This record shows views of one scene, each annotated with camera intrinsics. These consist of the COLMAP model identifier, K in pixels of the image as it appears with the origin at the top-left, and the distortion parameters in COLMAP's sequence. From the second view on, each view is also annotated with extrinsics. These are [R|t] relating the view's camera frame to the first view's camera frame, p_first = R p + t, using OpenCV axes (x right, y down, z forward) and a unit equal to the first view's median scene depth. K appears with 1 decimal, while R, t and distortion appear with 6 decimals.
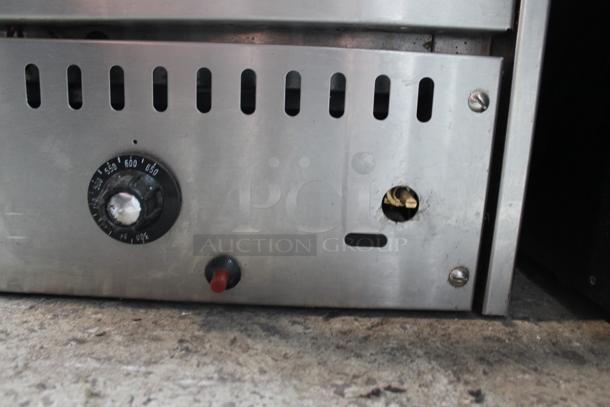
lens RADIAL K [[515.8, 0, 302.3], [0, 515.8, 201.0], [0, 0, 1]] dist [-0.136312, 0.102890]
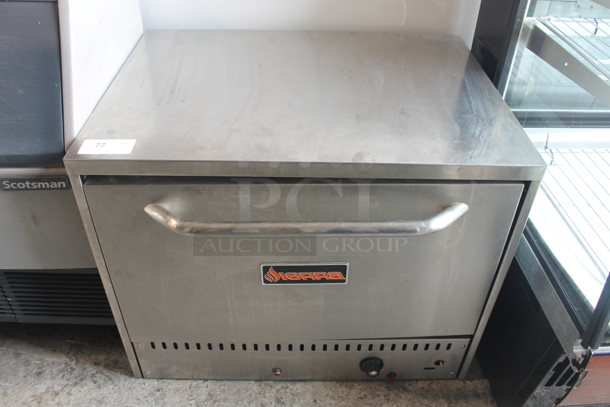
lens RADIAL K [[515.8, 0, 308.0], [0, 515.8, 204.2], [0, 0, 1]] dist [-0.136312, 0.102890]
pose [[0.999830, -0.018221, 0.002662, -0.816865], [0.015396, 0.906492, 0.421941, -2.799459], [-0.010101, -0.421829, 0.906619, -2.014230]]
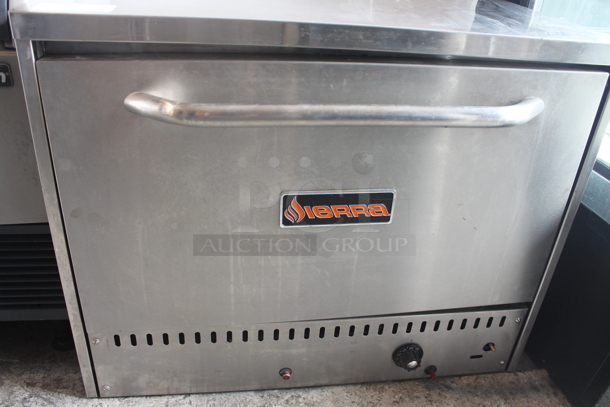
lens RADIAL K [[515.8, 0, 308.4], [0, 515.8, 206.3], [0, 0, 1]] dist [-0.136312, 0.102890]
pose [[0.989073, -0.042530, 0.141157, -1.319995], [0.001489, 0.960318, 0.278902, -1.711582], [-0.147417, -0.275645, 0.949889, -1.535212]]
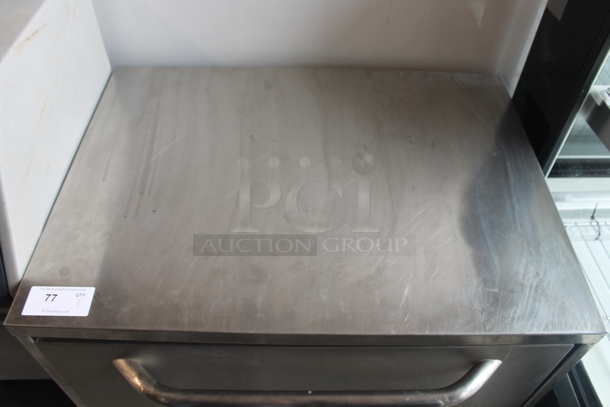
lens RADIAL K [[515.8, 0, 303.7], [0, 515.8, 204.0], [0, 0, 1]] dist [-0.136312, 0.102890]
pose [[0.999824, -0.001351, -0.018726, -0.783380], [0.011765, 0.822347, 0.568865, -3.541061], [0.014630, -0.568985, 0.822217, -0.894439]]
